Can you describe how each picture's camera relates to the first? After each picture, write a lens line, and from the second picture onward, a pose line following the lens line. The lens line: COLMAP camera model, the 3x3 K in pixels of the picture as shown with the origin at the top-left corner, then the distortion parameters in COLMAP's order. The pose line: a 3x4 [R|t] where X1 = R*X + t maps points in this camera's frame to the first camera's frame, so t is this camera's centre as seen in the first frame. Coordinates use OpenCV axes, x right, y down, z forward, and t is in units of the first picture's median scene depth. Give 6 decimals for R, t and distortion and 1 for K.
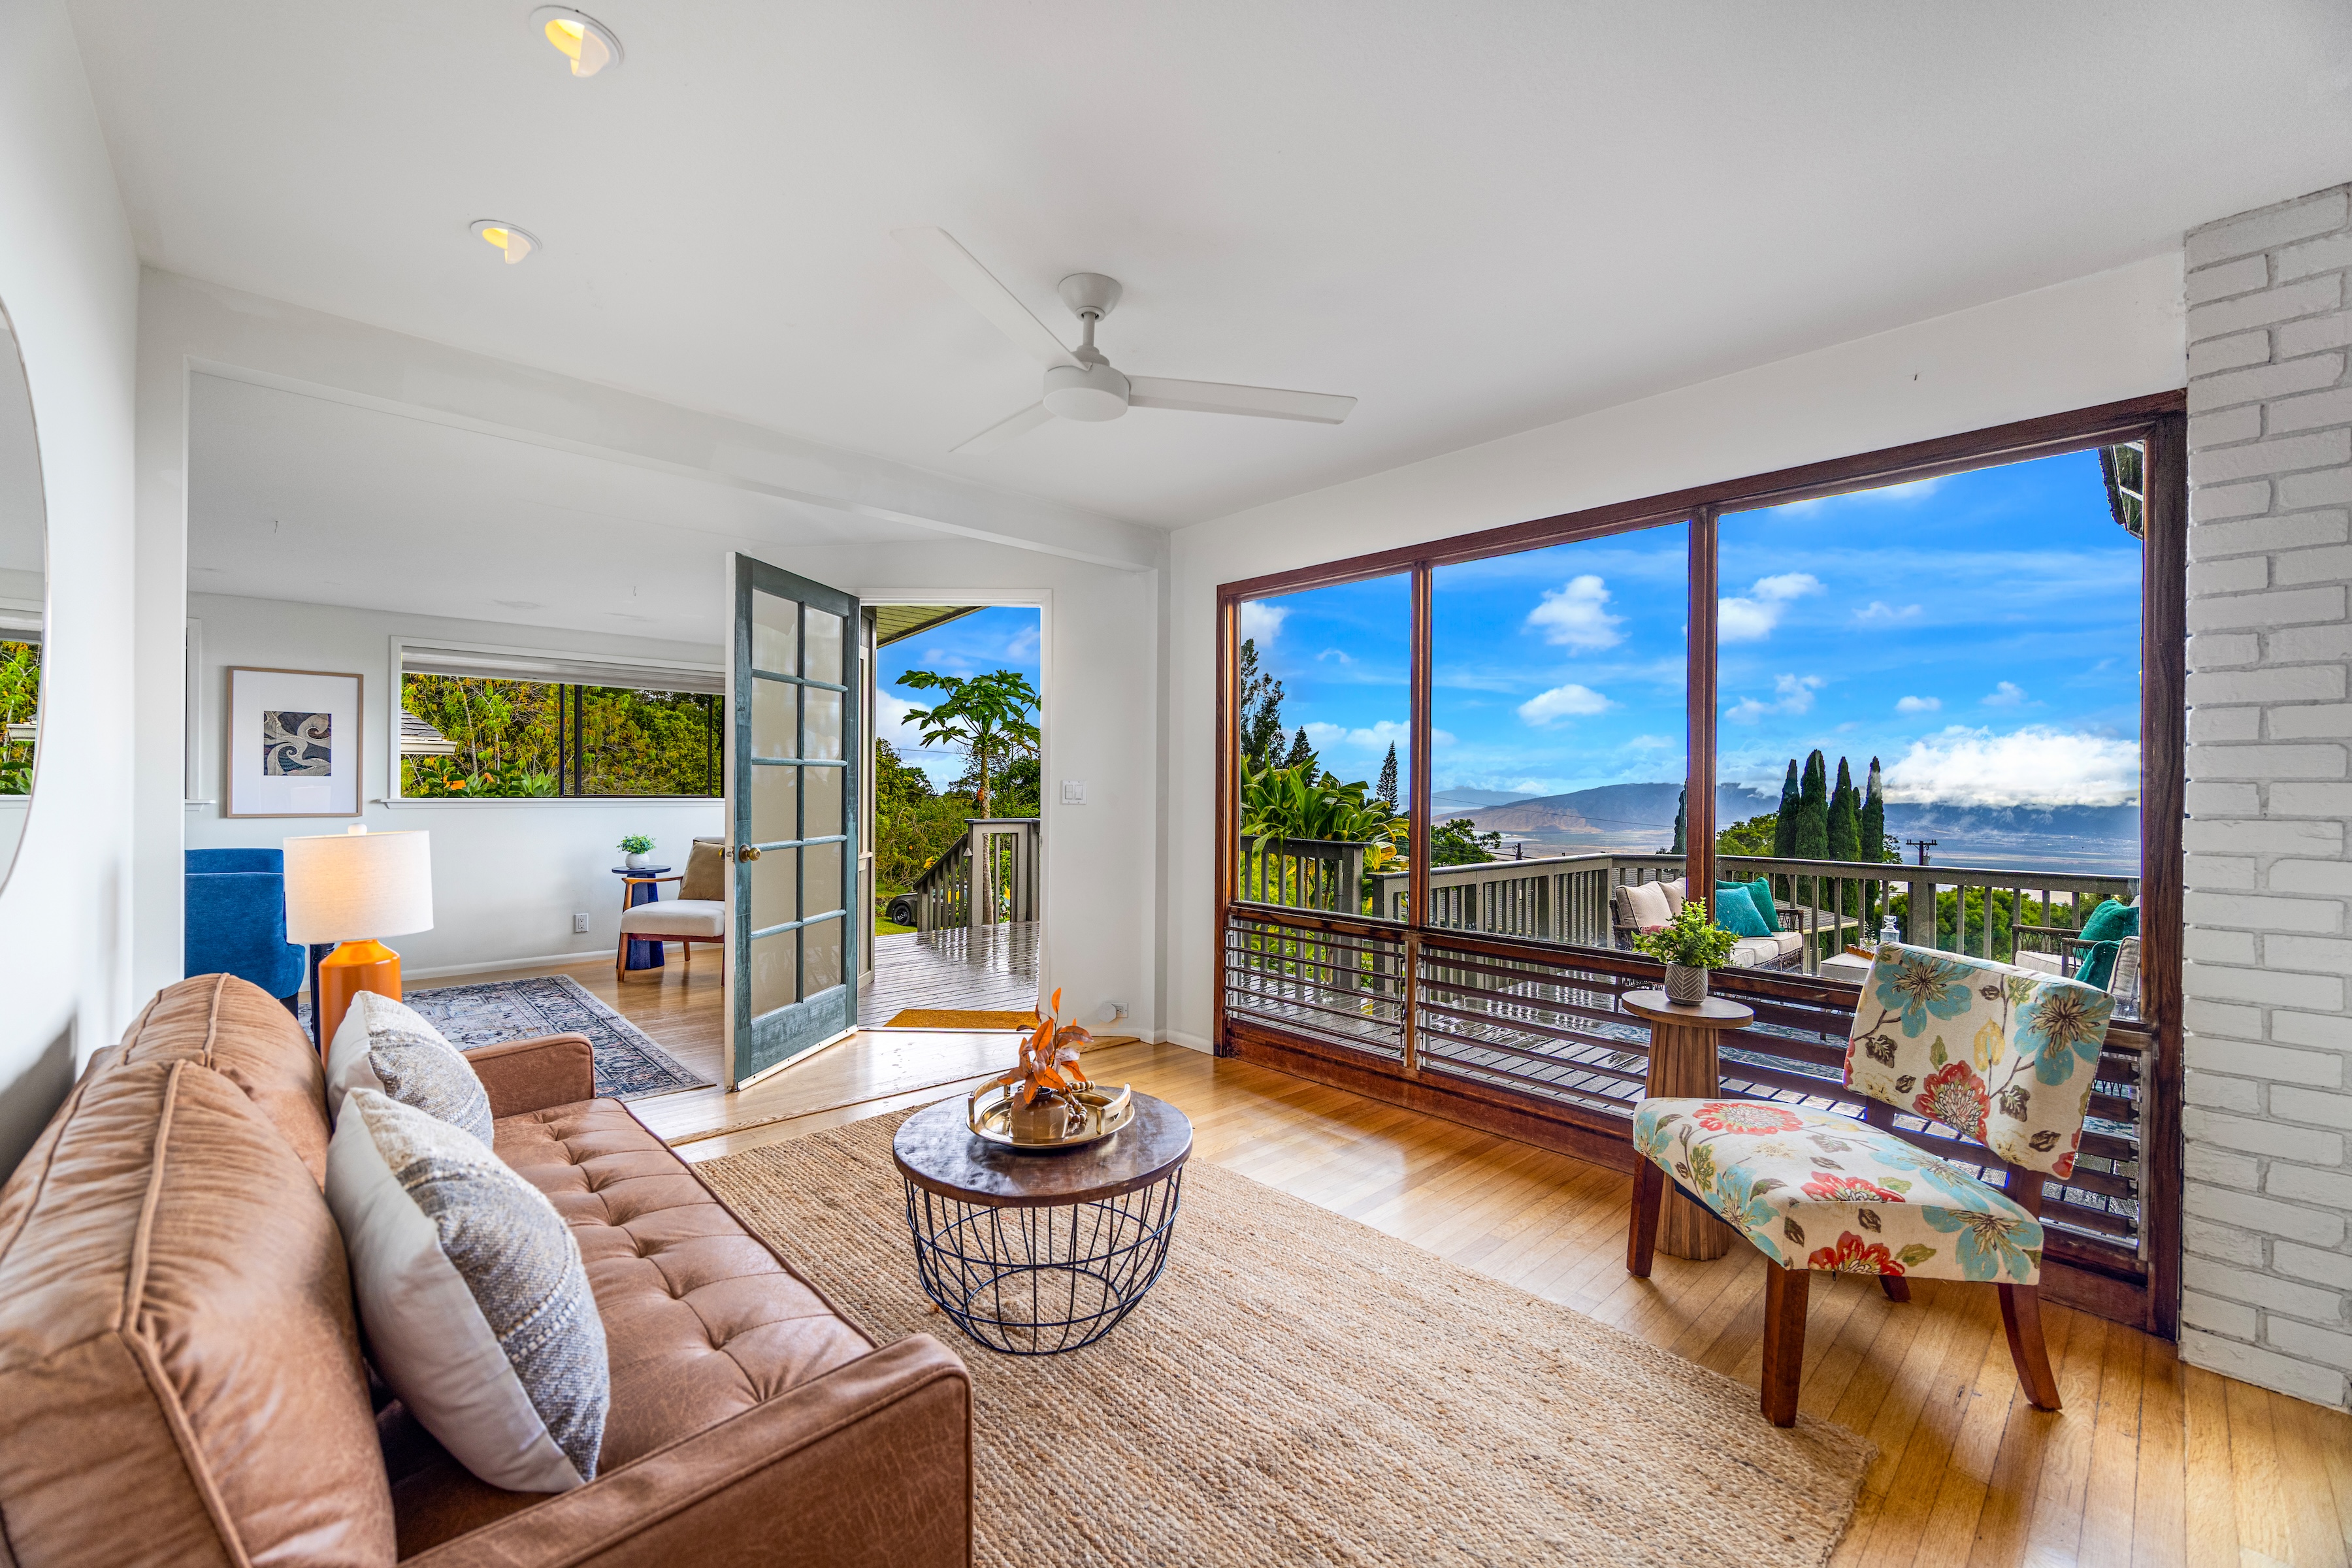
lens RADIAL K [[943.8, 0, 1169.1], [0, 943.8, 791.6], [0, 0, 1]] dist [-0.000287, 0.000043]
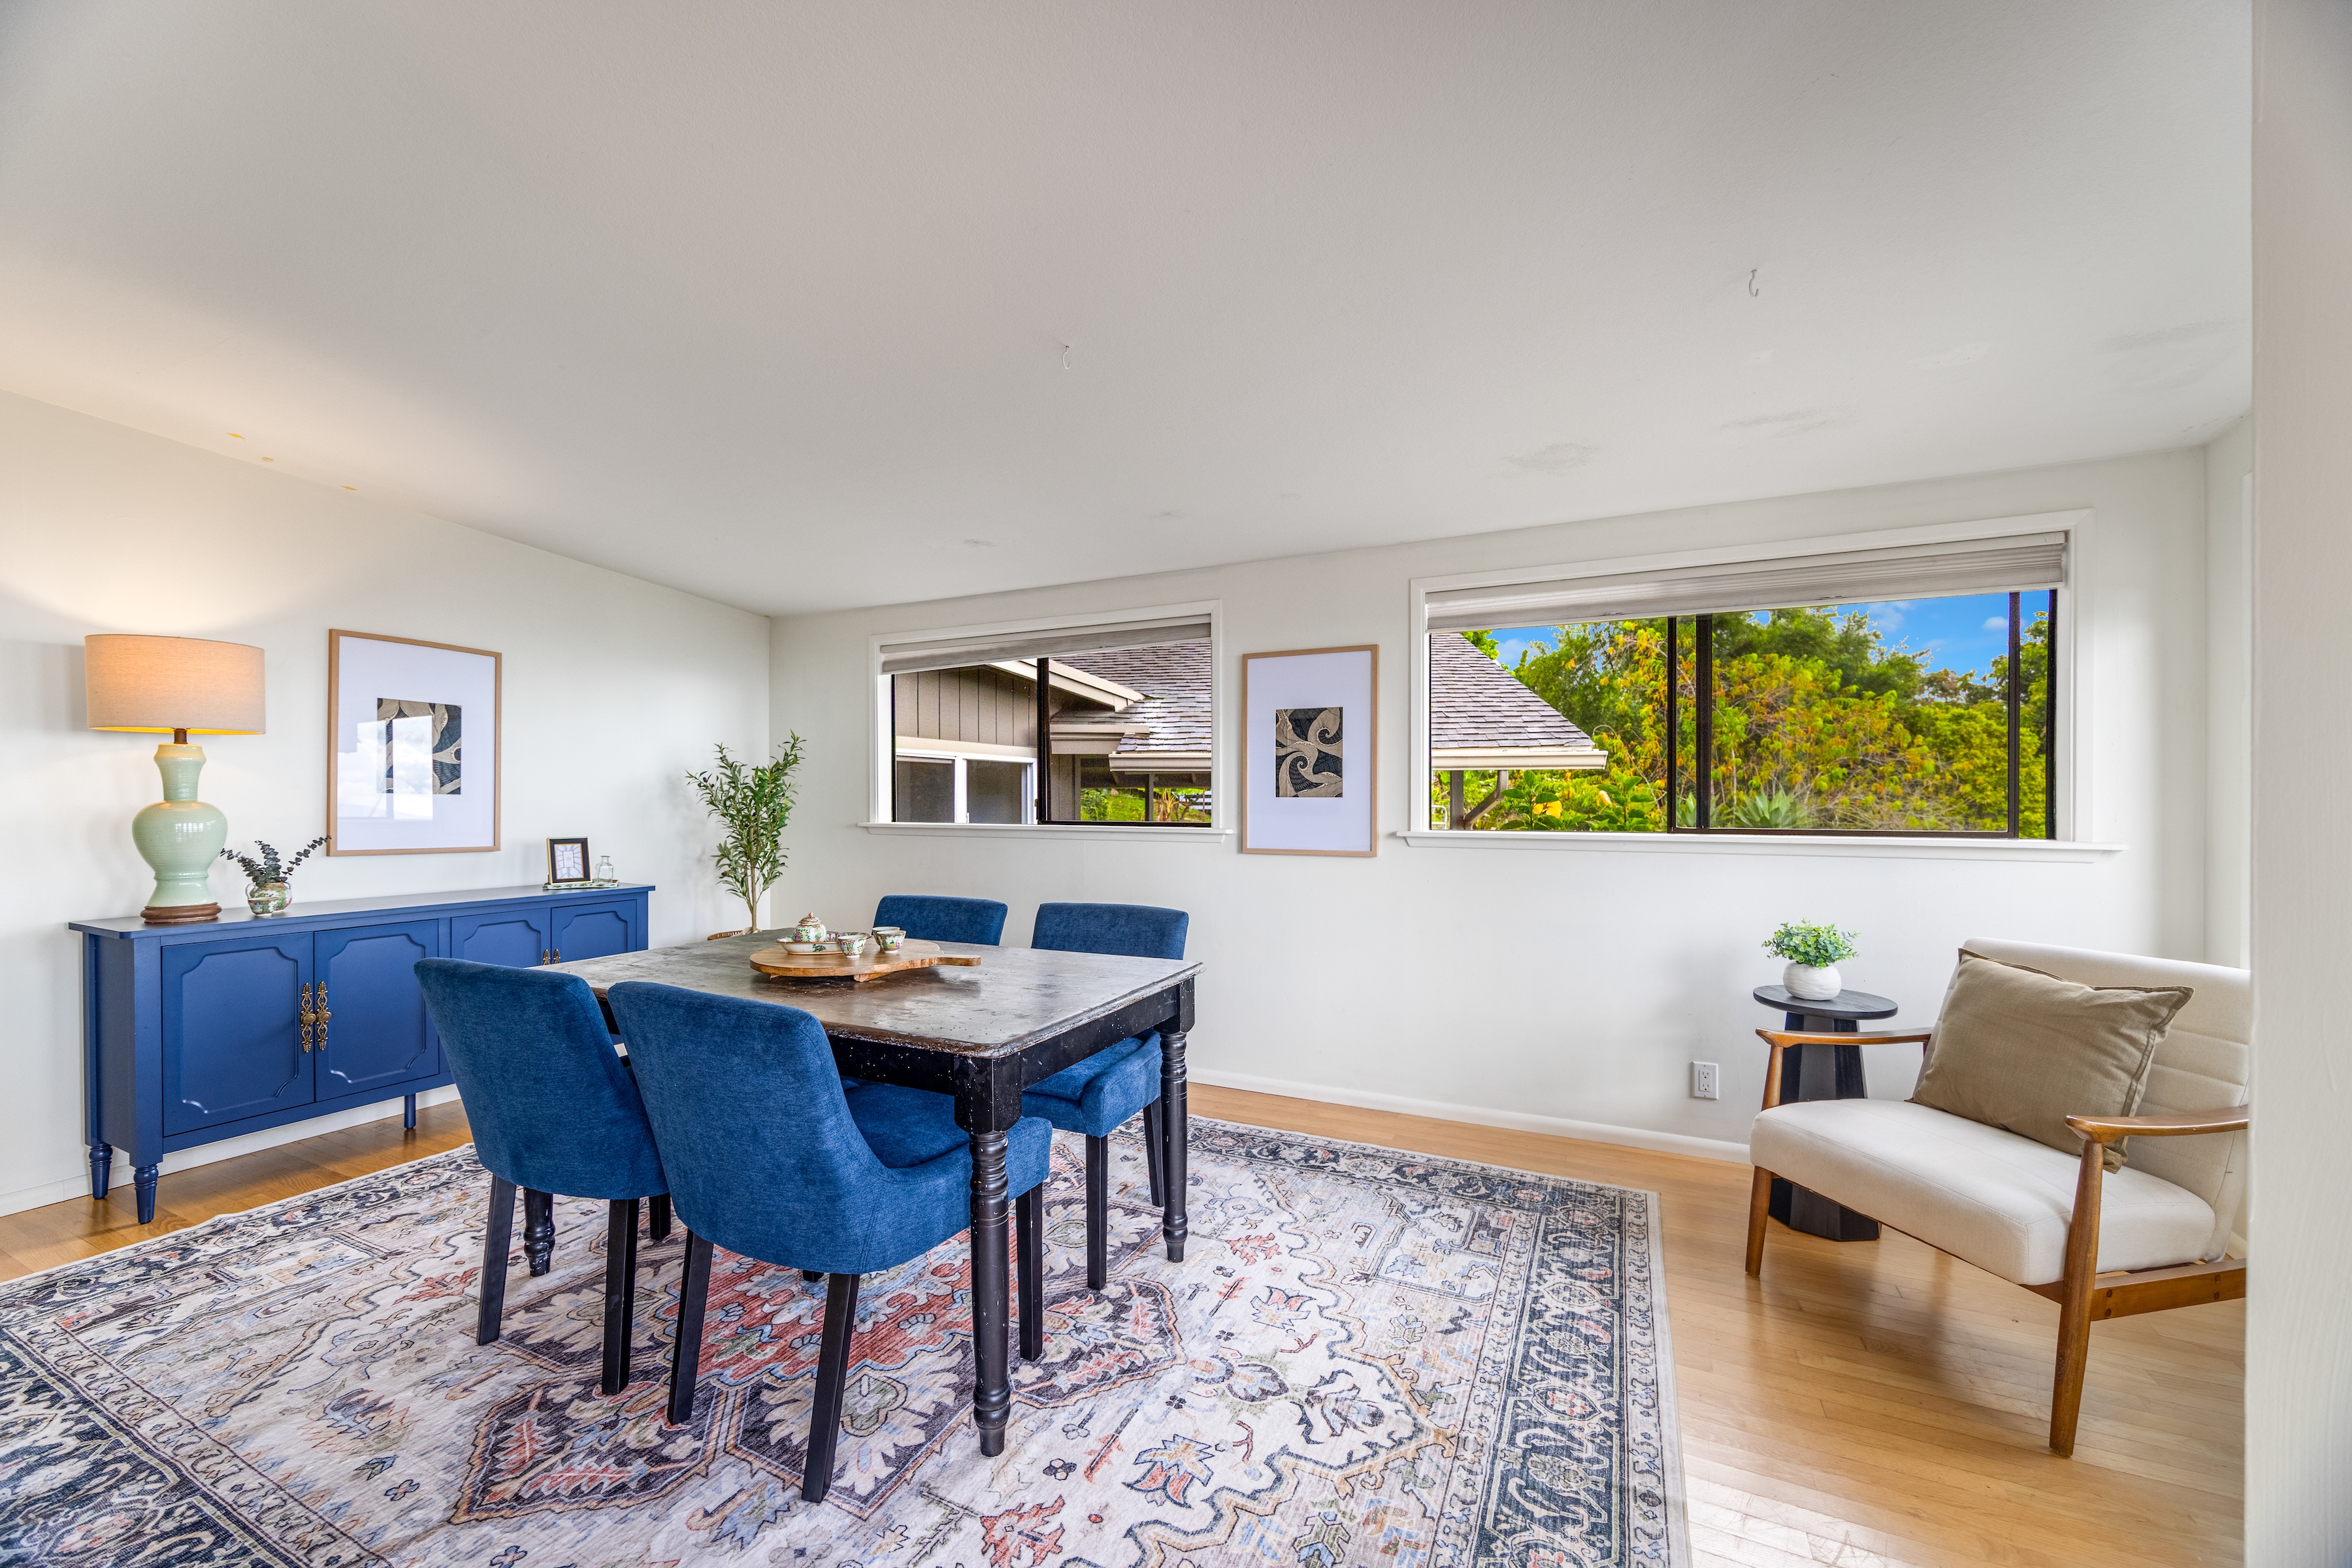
lens RADIAL K [[922.7, 0, 1172.7], [0, 922.7, 802.3], [0, 0, 1]] dist [-0.000834, 0.000006]
pose [[0.362178, -0.007879, -0.932076, -0.294247], [-0.003483, 0.999946, -0.009806, -0.005463], [0.932103, 0.006798, 0.362131, 0.617463]]
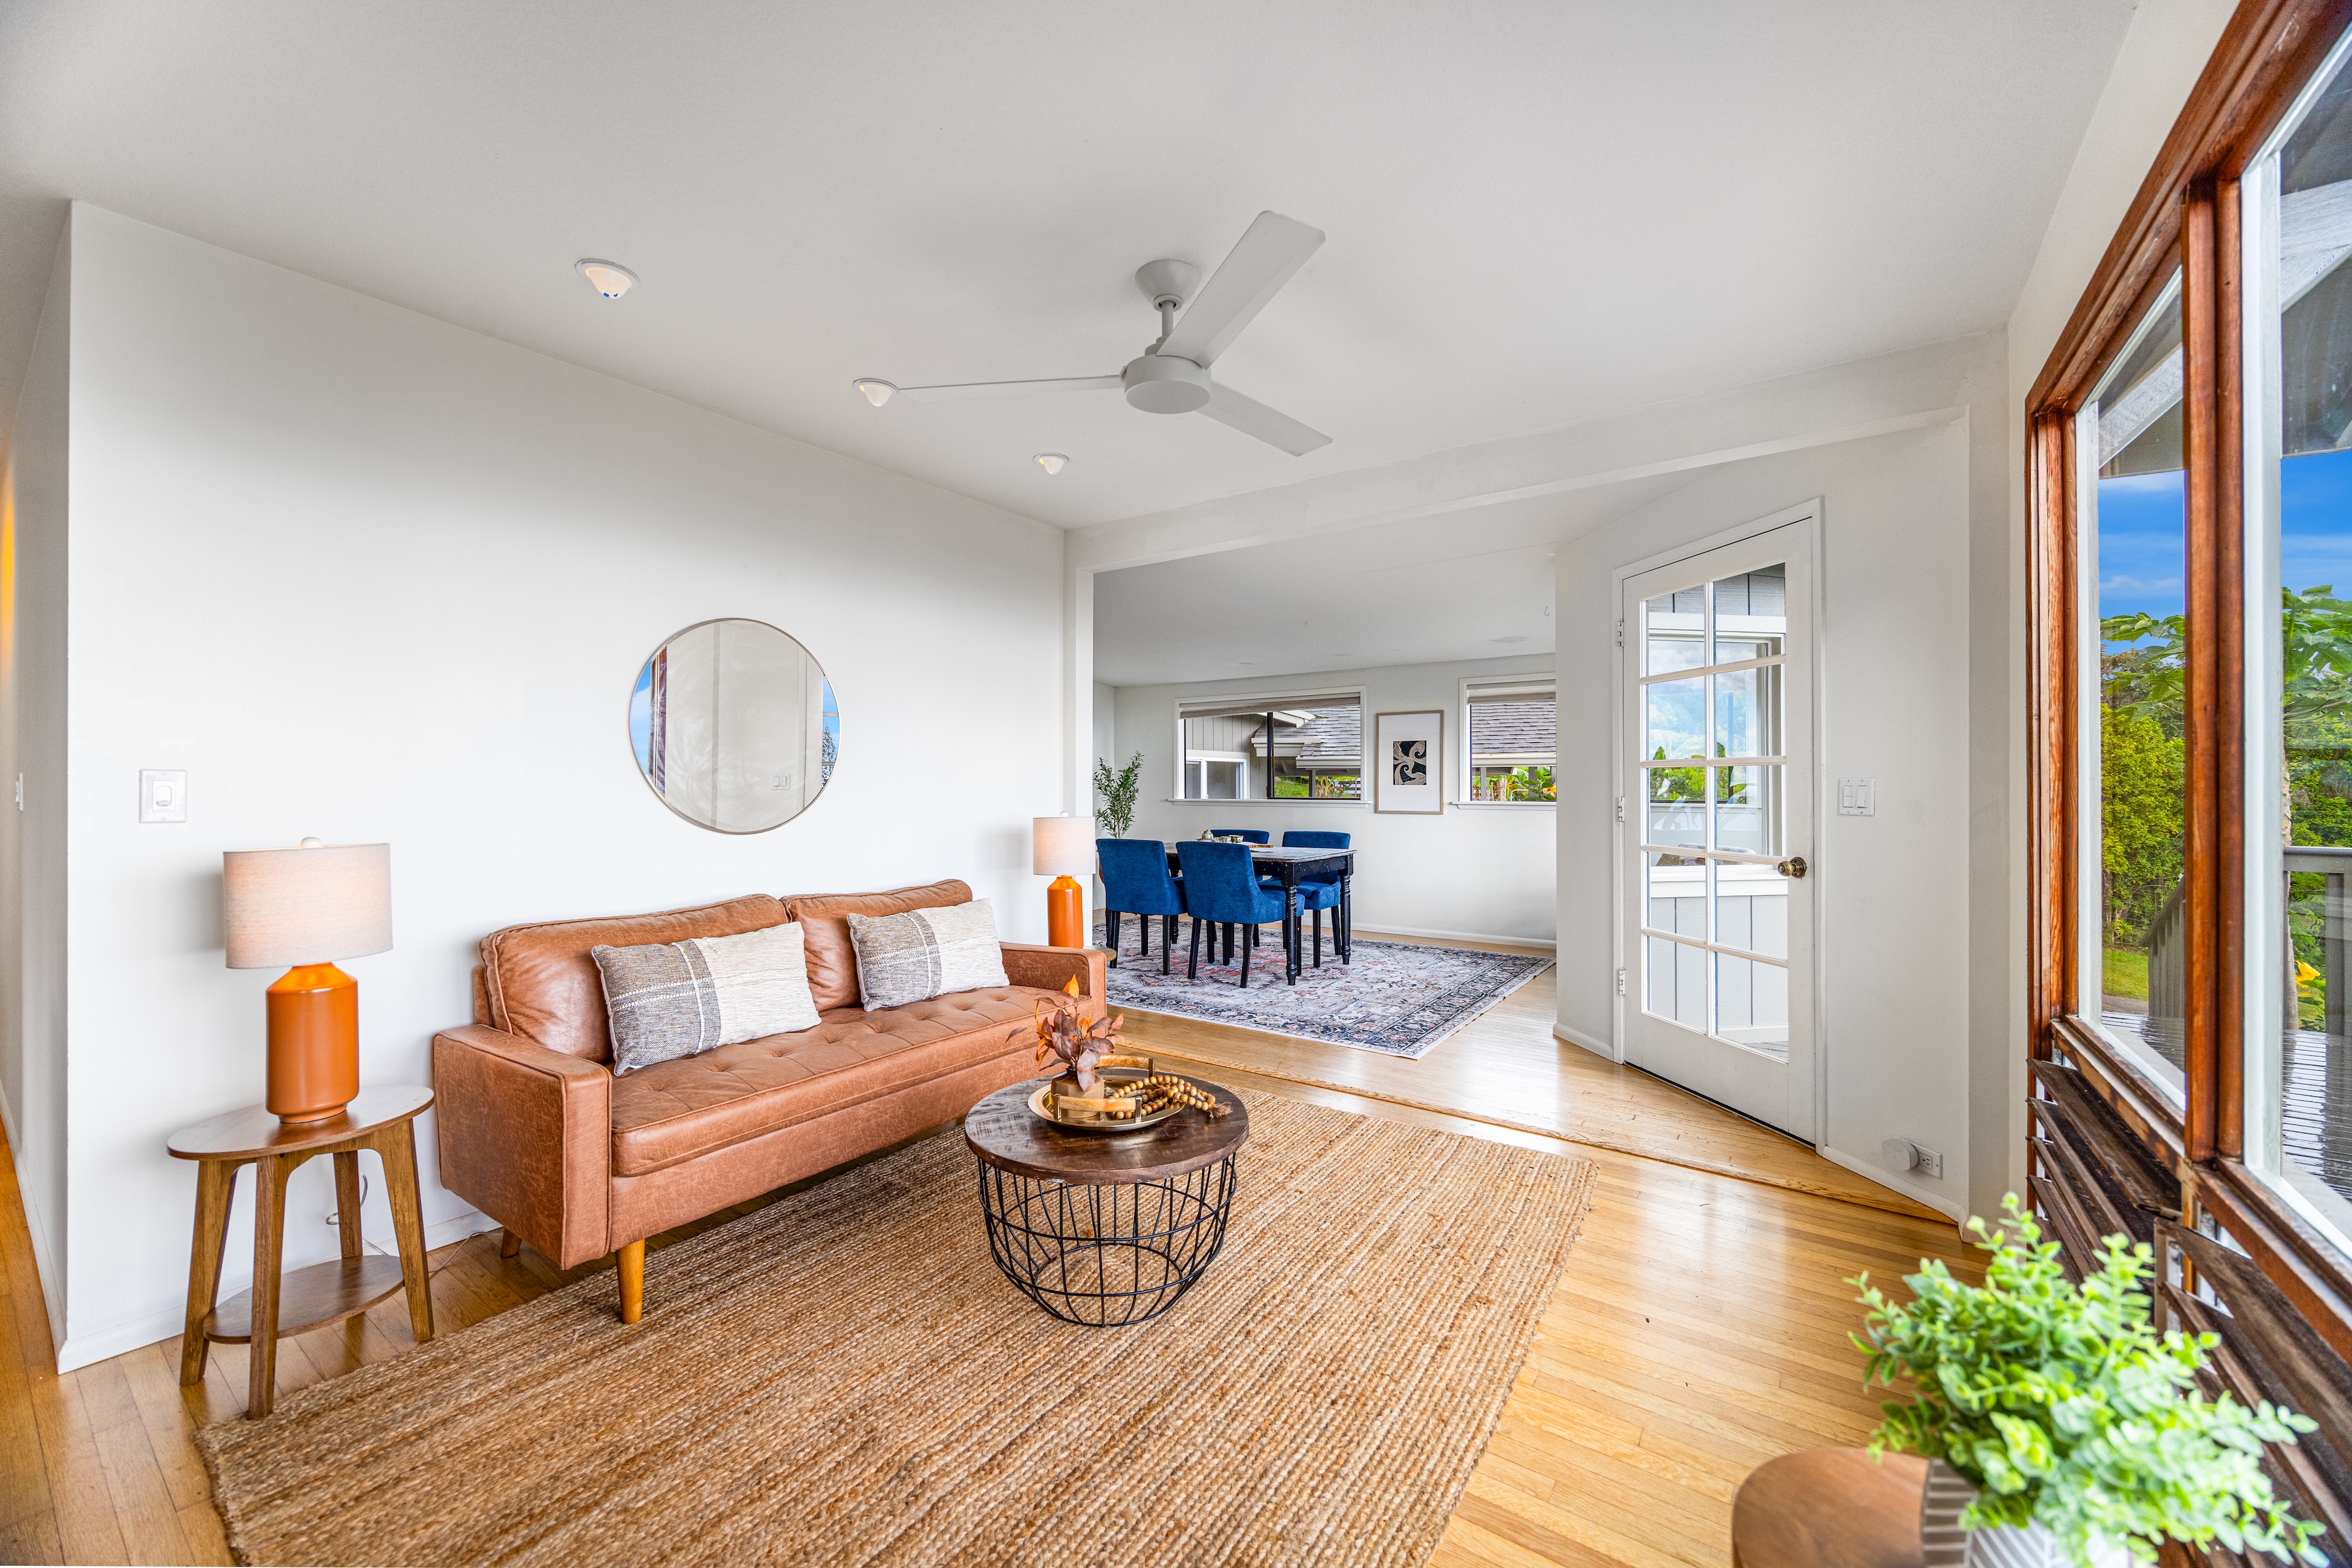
lens RADIAL K [[922.7, 0, 1172.7], [0, 922.7, 802.3], [0, 0, 1]] dist [-0.000834, 0.000006]
pose [[0.207584, 0.008019, -0.978184, 0.356165], [-0.002551, 0.999967, 0.007657, -0.000287], [0.978214, 0.000906, 0.207598, 0.337106]]
